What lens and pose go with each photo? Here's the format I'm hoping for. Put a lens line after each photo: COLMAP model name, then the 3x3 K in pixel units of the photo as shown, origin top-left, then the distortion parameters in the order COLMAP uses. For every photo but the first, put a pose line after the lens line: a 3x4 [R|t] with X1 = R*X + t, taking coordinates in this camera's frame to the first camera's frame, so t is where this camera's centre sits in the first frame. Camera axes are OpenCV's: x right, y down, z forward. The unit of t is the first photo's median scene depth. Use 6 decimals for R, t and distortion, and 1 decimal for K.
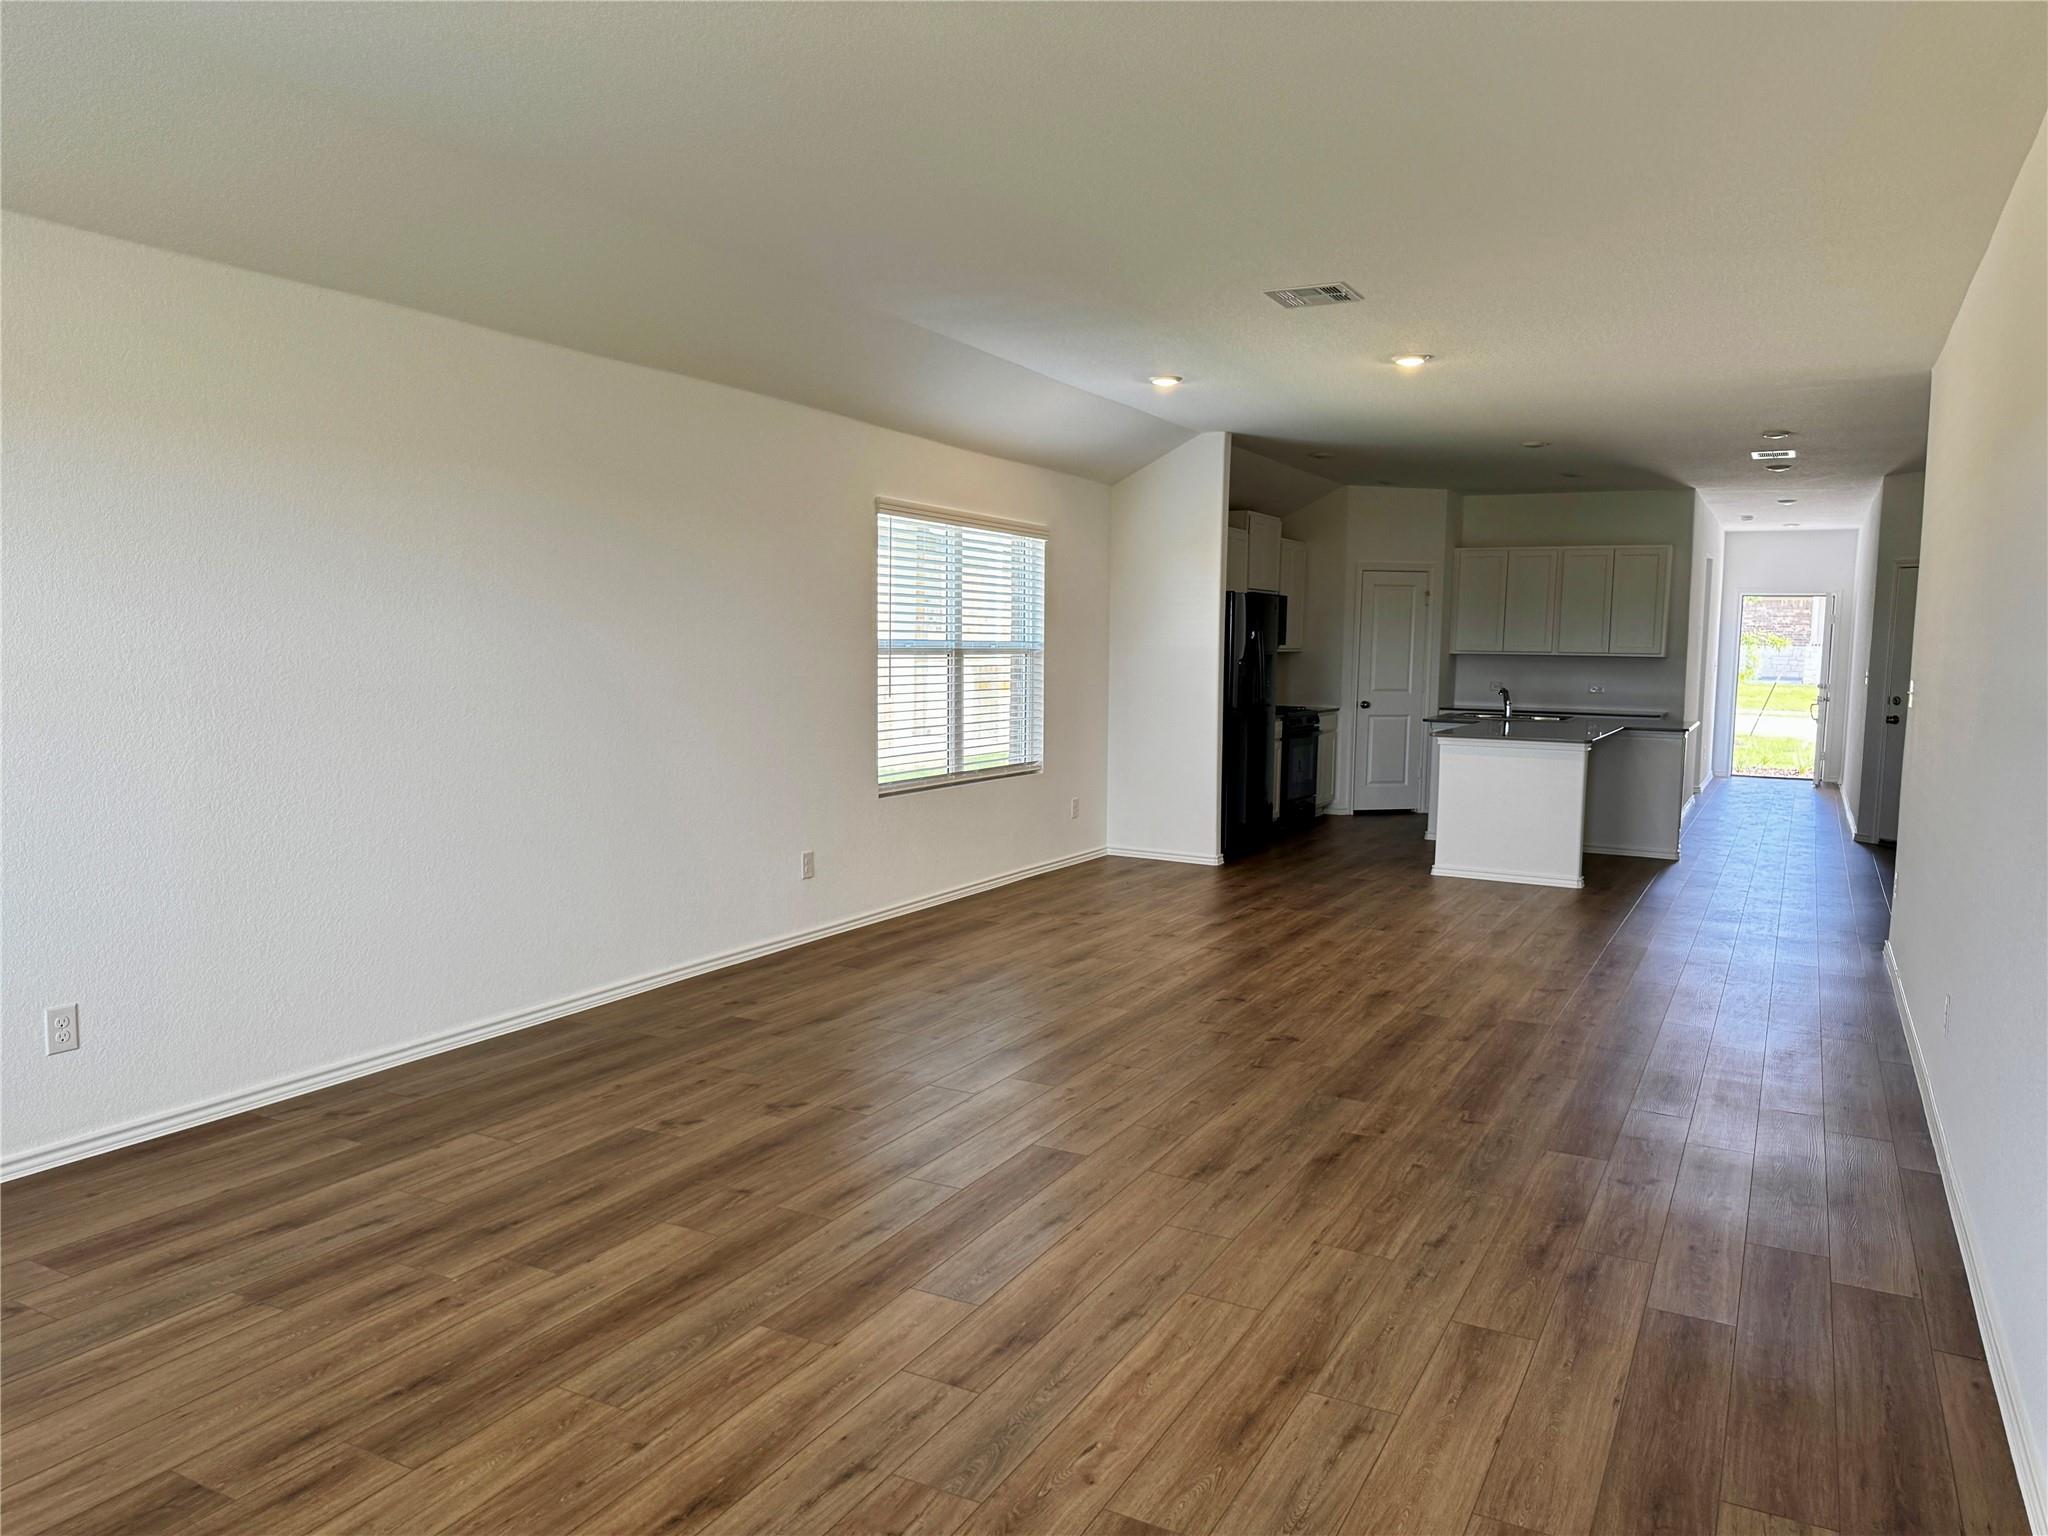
lens RADIAL K [[1436.8, 0, 1015.7], [0, 1436.8, 776.4], [0, 0, 1]] dist [0.084130, -0.087725]
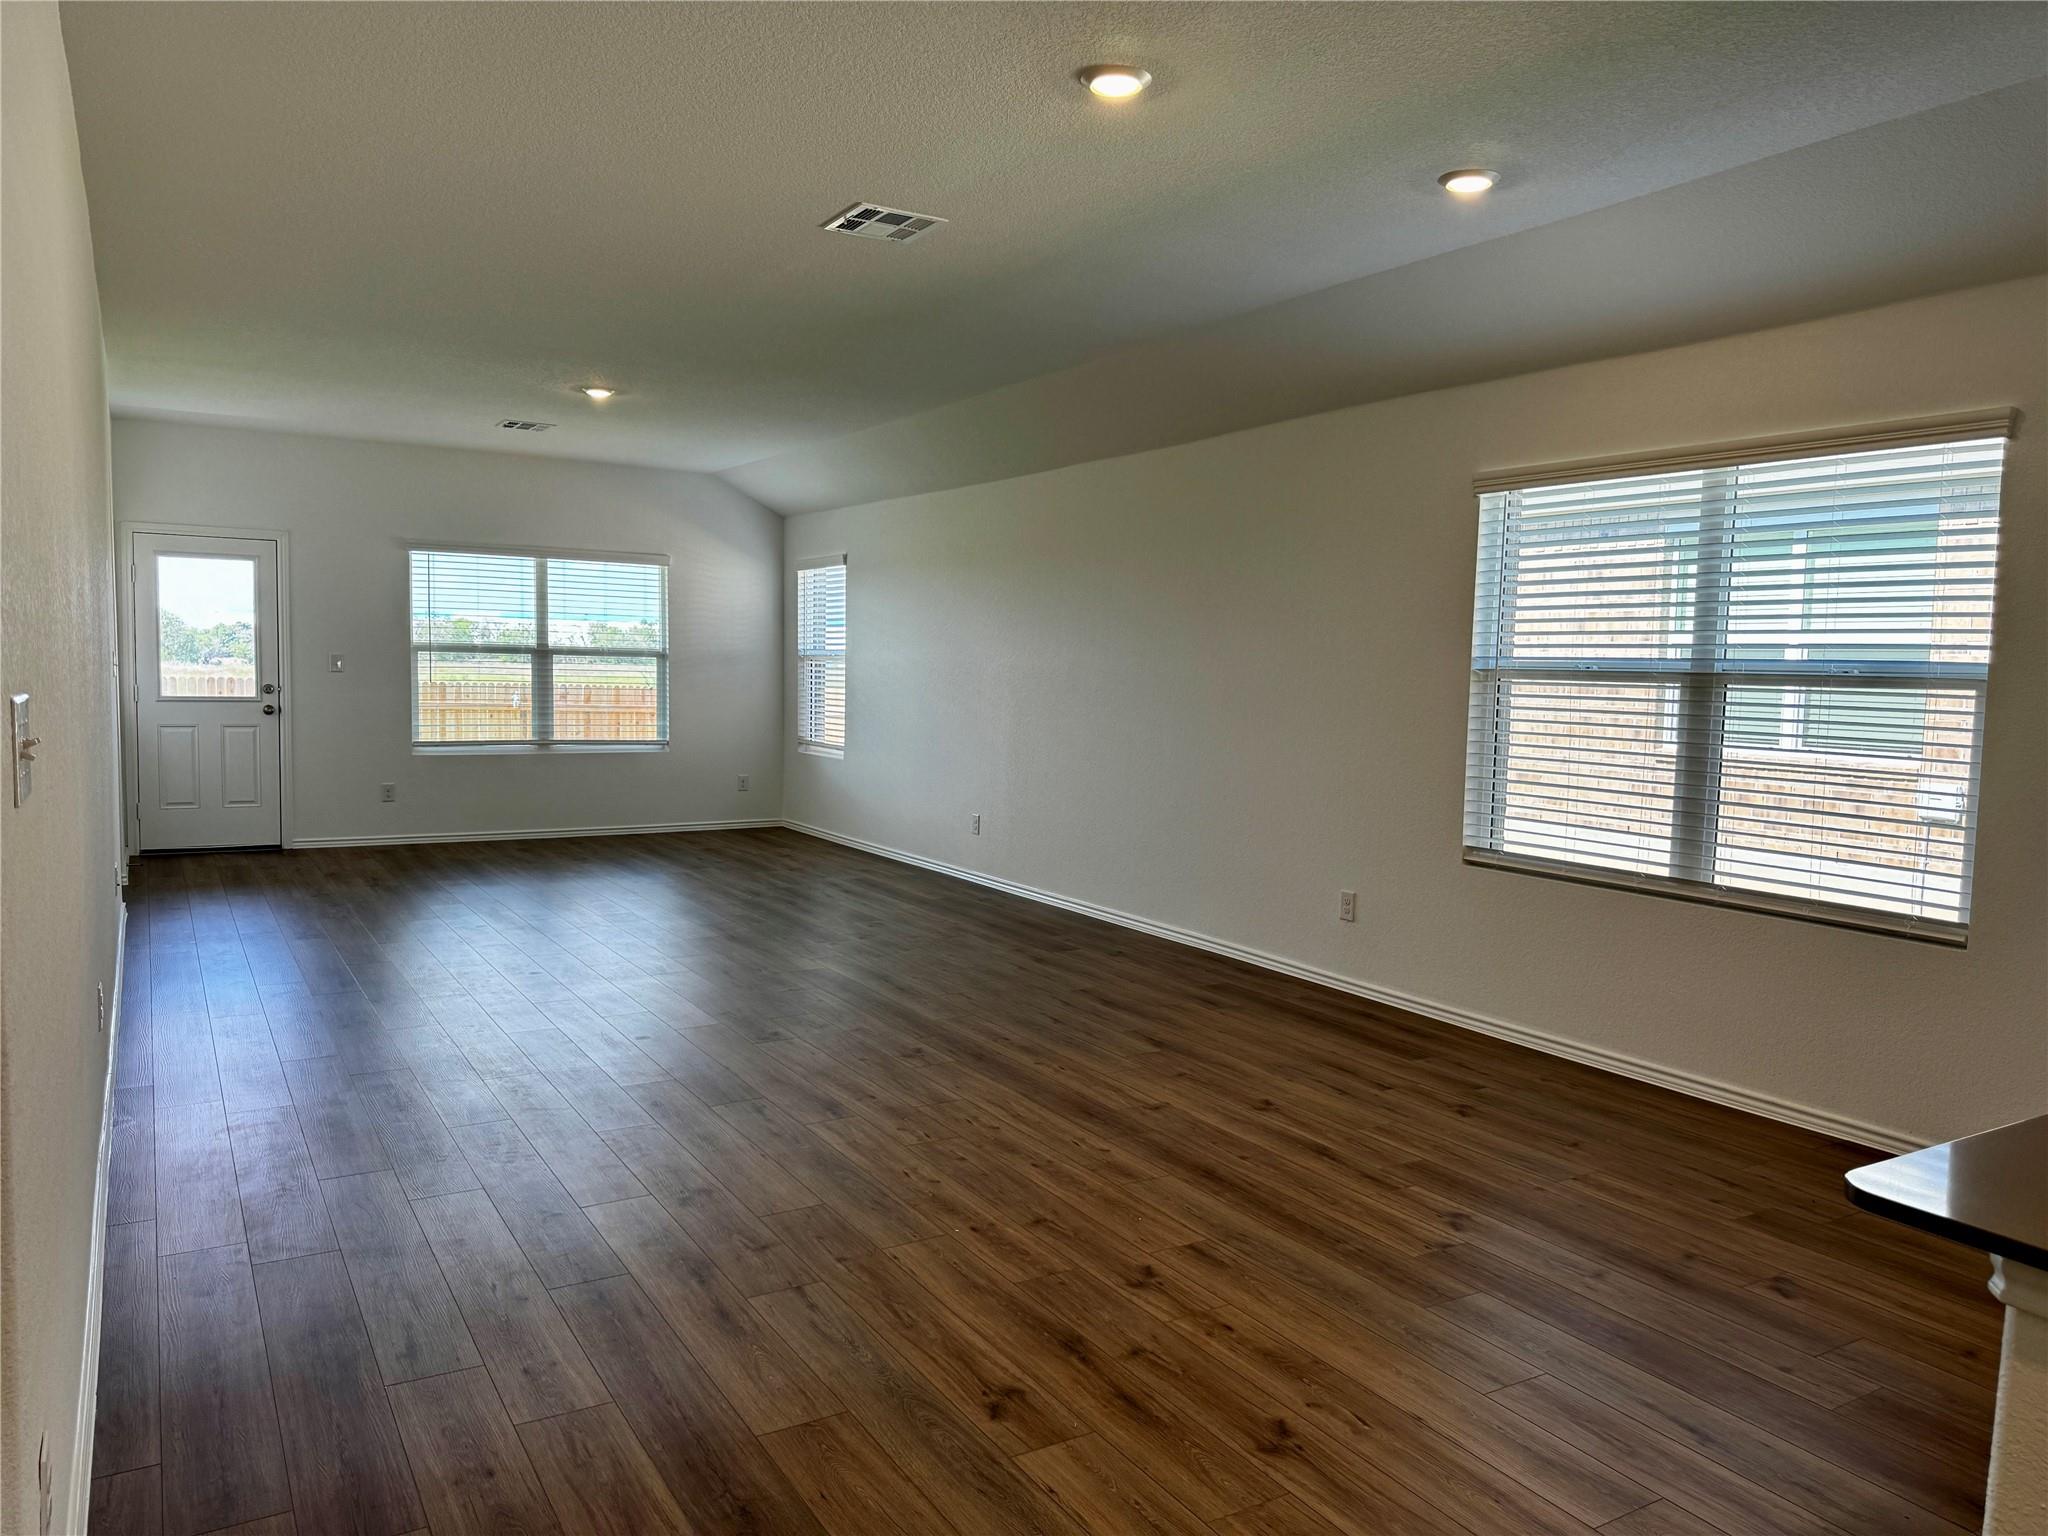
lens RADIAL K [[1436.8, 0, 1015.7], [0, 1436.8, 776.4], [0, 0, 1]] dist [0.084130, -0.087725]
pose [[-0.510674, 0.043375, -0.858680, 0.634576], [-0.110566, 0.987121, 0.115619, -0.086542], [0.852636, 0.153984, -0.499301, 1.082390]]
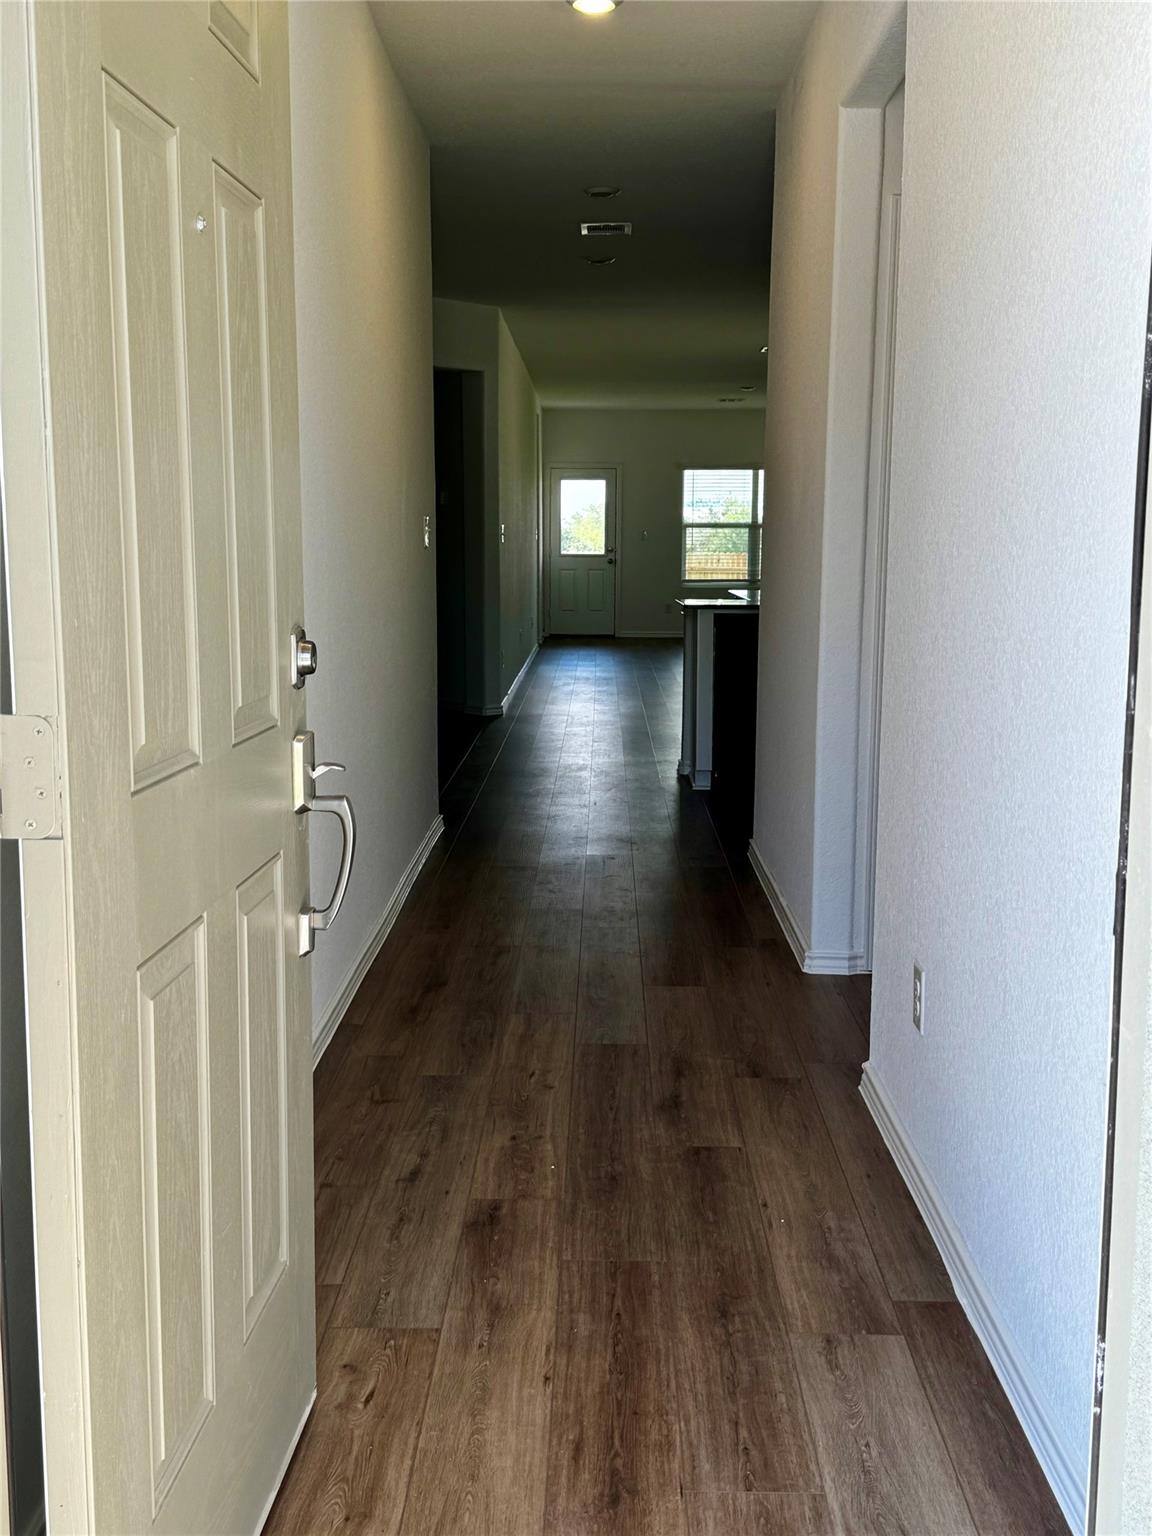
lens RADIAL K [[1634.3, 0, 576.0], [0, 1634.3, 768.0], [0, 0, 1]] dist [0.177381, -0.398826]
pose [[-0.881835, 0.052485, -0.468628, 1.160633], [-0.058396, 0.973983, 0.218969, -0.173254], [0.467929, 0.220460, -0.855827, 2.158495]]
